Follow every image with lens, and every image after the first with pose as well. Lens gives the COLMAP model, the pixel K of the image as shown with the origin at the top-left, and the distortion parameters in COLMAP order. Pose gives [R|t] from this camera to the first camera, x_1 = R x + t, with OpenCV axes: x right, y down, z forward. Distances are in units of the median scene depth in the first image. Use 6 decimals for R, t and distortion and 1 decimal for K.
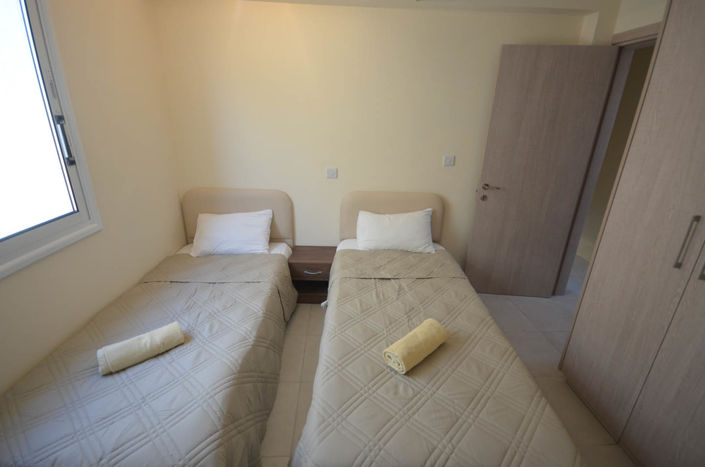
lens RADIAL K [[314.5, 0, 352.5], [0, 314.5, 233.5], [0, 0, 1]] dist [-0.001684, -0.000173]
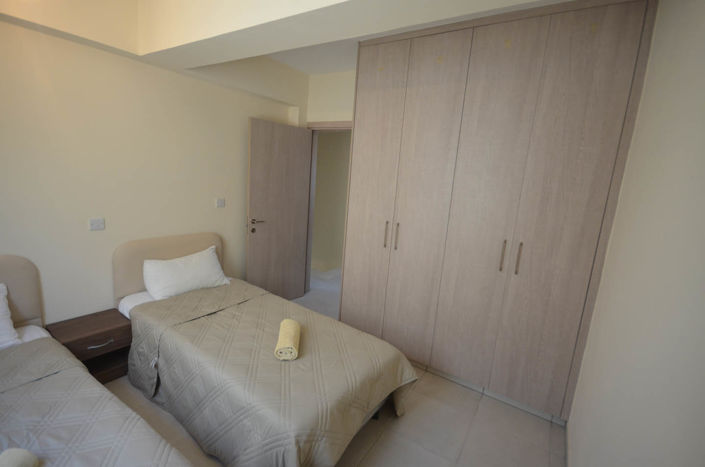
lens RADIAL K [[314.5, 0, 352.5], [0, 314.5, 233.5], [0, 0, 1]] dist [-0.001684, -0.000173]
pose [[0.587948, -0.128343, 0.798652, -0.357689], [0.223520, 0.974667, -0.007921, -0.004557], [-0.777403, 0.183172, 0.601741, -0.050544]]
